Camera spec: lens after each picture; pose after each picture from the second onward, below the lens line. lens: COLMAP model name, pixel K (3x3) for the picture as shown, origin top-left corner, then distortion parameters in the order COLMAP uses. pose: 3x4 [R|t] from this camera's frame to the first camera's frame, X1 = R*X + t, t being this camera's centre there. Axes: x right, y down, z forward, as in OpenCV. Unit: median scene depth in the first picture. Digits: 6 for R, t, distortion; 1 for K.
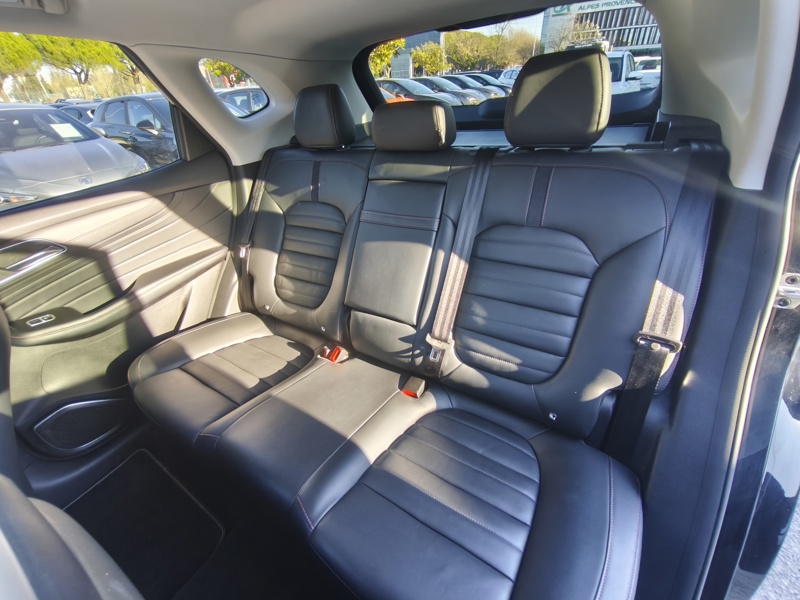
lens RADIAL K [[363.3, 0, 400.0], [0, 363.3, 300.0], [0, 0, 1]] dist [-0.000436, -0.000044]
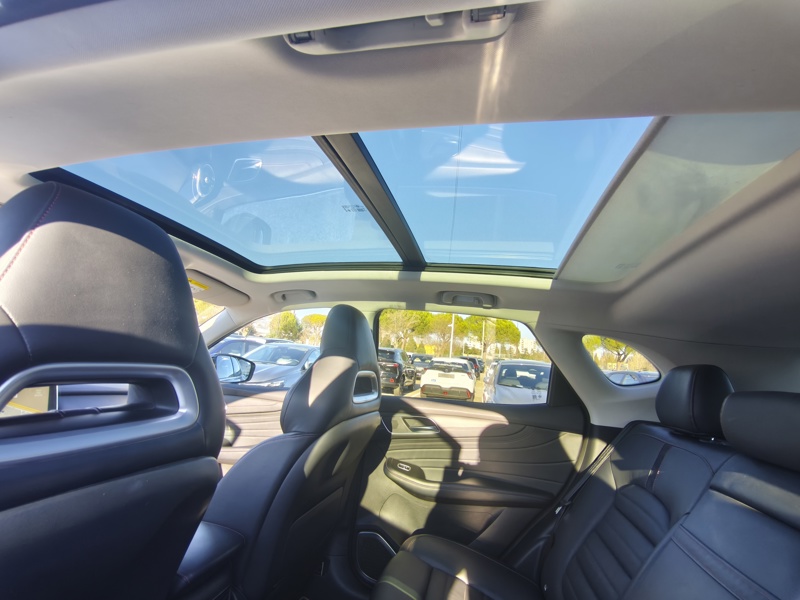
lens RADIAL K [[363.3, 0, 400.0], [0, 363.3, 300.0], [0, 0, 1]] dist [-0.000436, -0.000044]
pose [[0.297984, -0.052420, -0.953131, 0.345087], [-0.595054, 0.770544, -0.228414, -0.090652], [0.746403, 0.635227, 0.198417, 0.196170]]
